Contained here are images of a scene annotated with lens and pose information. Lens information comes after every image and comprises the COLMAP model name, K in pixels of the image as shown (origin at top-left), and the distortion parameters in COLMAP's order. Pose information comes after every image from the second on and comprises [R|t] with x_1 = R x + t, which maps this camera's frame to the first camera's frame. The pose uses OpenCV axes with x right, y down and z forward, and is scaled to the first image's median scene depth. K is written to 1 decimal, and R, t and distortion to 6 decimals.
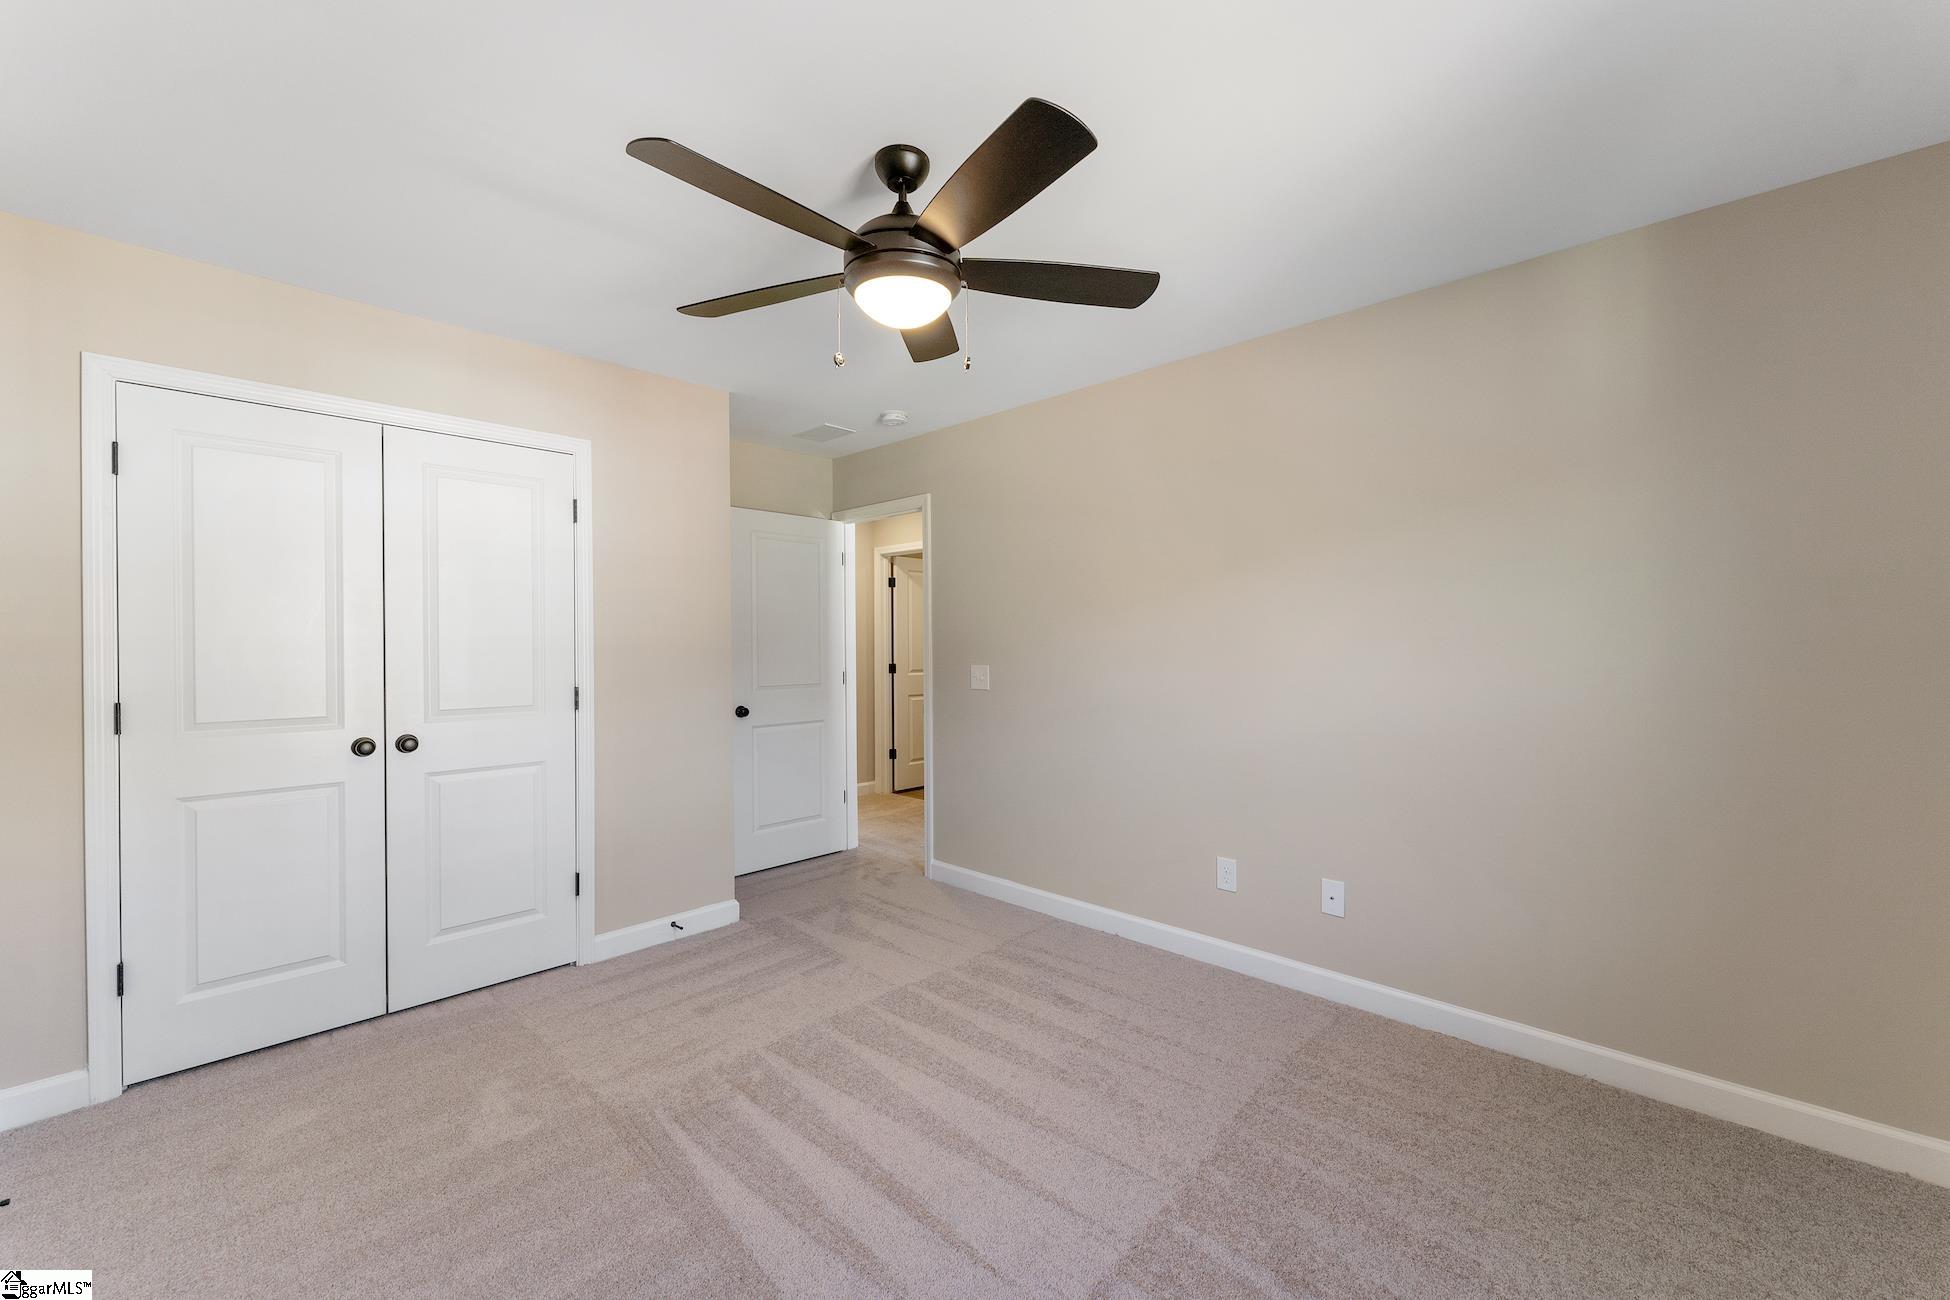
lens RADIAL K [[792.5, 0, 976.5], [0, 792.5, 638.0], [0, 0, 1]] dist [0.005840, 0.000083]
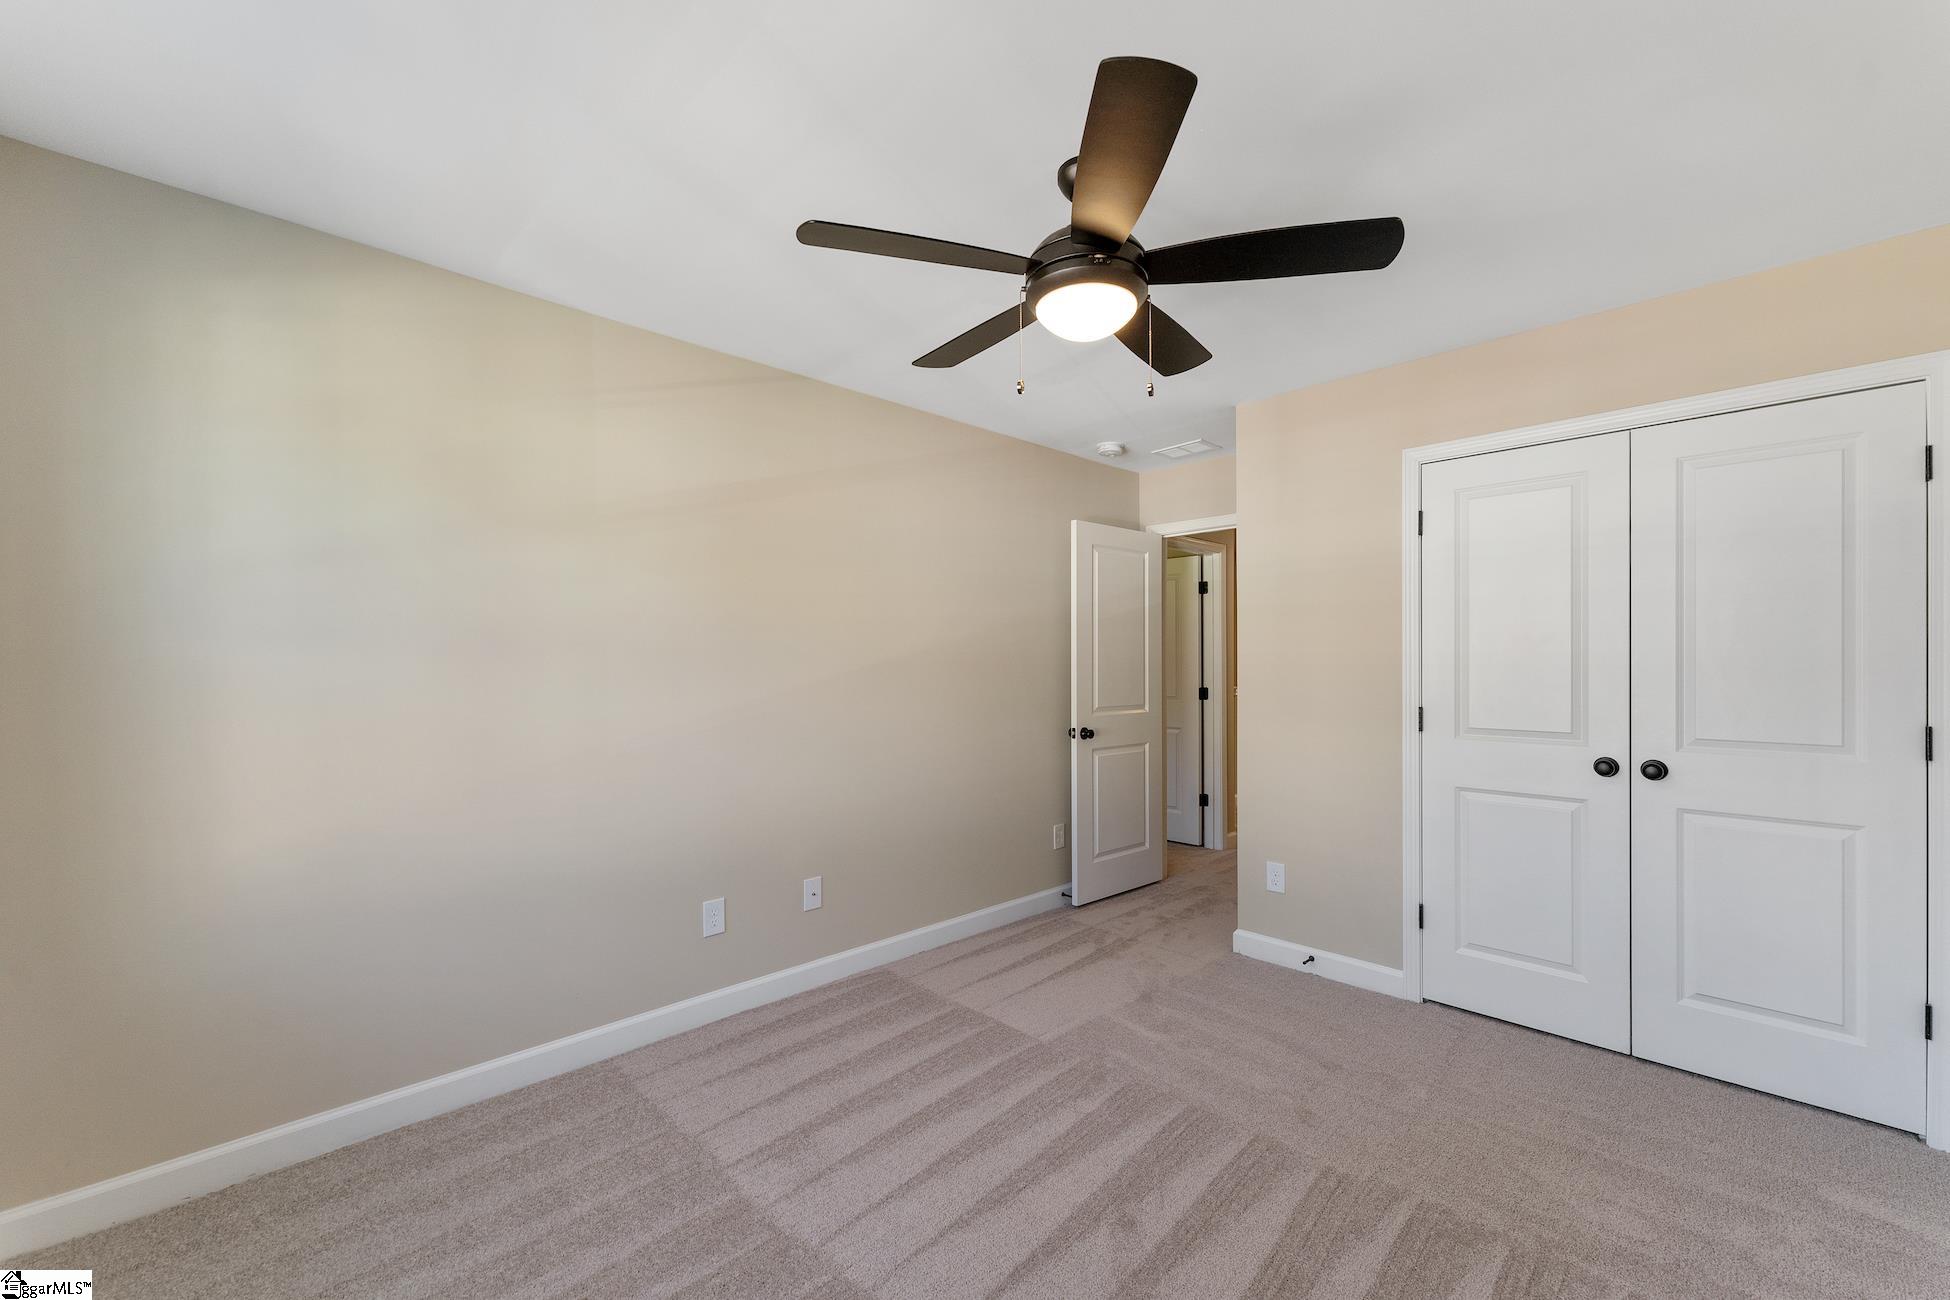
lens RADIAL K [[792.5, 0, 976.5], [0, 792.5, 638.0], [0, 0, 1]] dist [0.005840, 0.000083]
pose [[-0.056841, -0.031592, -0.997883, 0.286430], [0.012234, 0.999402, -0.032337, 0.002155], [0.998308, -0.014046, -0.056421, 0.333320]]
